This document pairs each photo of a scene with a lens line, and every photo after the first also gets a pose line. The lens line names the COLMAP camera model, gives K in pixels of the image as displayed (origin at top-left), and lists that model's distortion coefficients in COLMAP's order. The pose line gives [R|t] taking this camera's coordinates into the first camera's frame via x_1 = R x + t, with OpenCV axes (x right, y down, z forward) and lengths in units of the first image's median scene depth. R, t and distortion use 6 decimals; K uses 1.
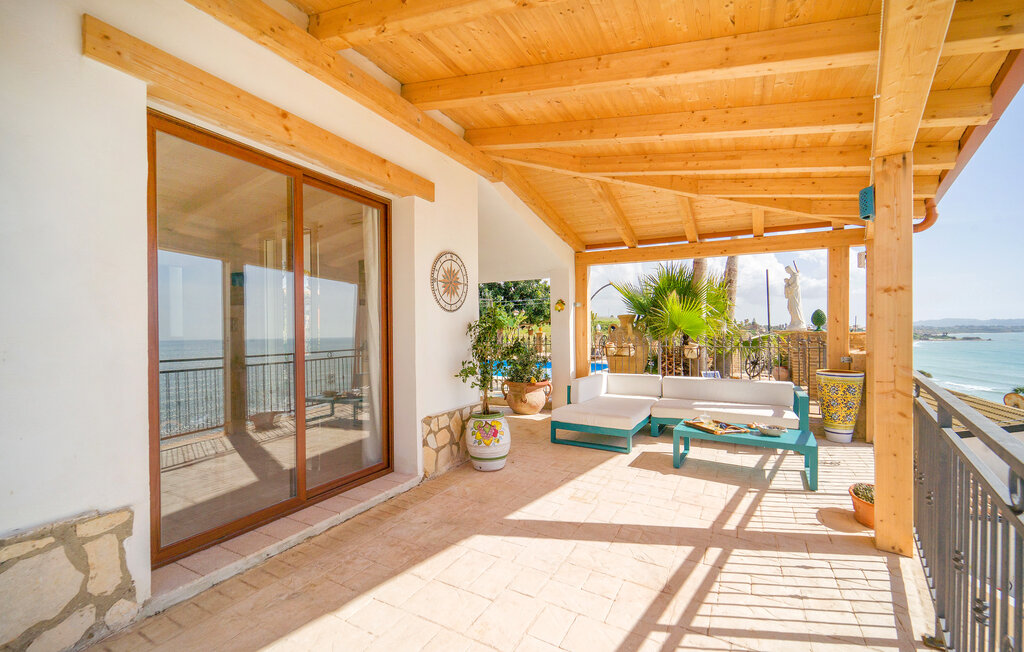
lens RADIAL K [[412.1, 0, 509.6], [0, 412.1, 334.5], [0, 0, 1]] dist [-0.001862, -0.000101]
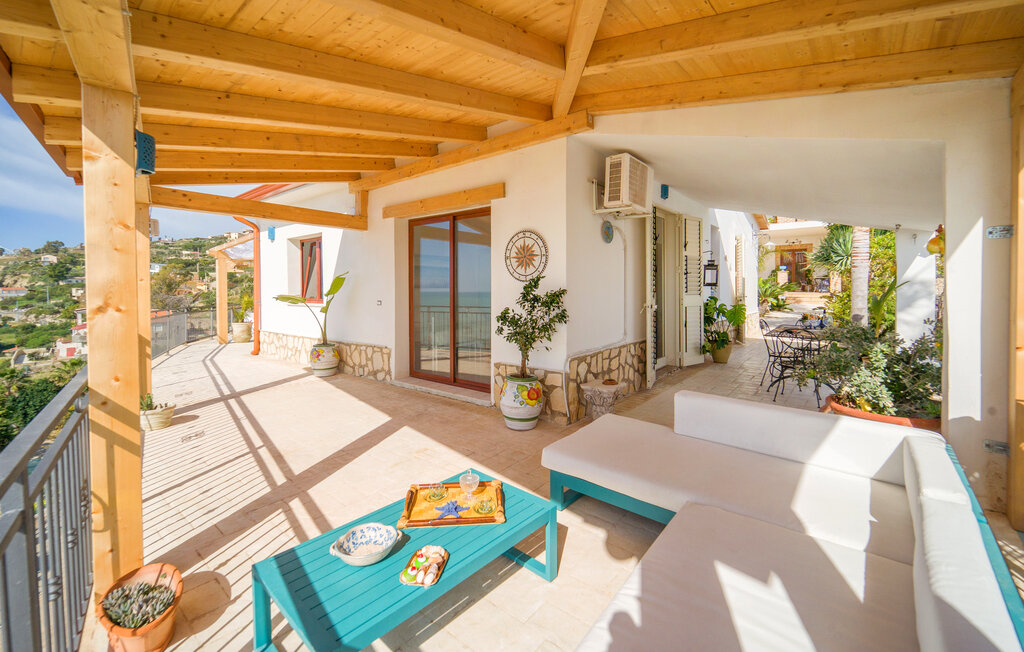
lens RADIAL K [[412.1, 0, 530.3], [0, 412.1, 288.7], [0, 0, 1]] dist [-0.001862, -0.000101]
pose [[-0.139048, 0.010276, -0.990232, 0.958625], [-0.004403, 0.999930, 0.010995, -0.047289], [0.990276, 0.005889, -0.138993, 1.131105]]
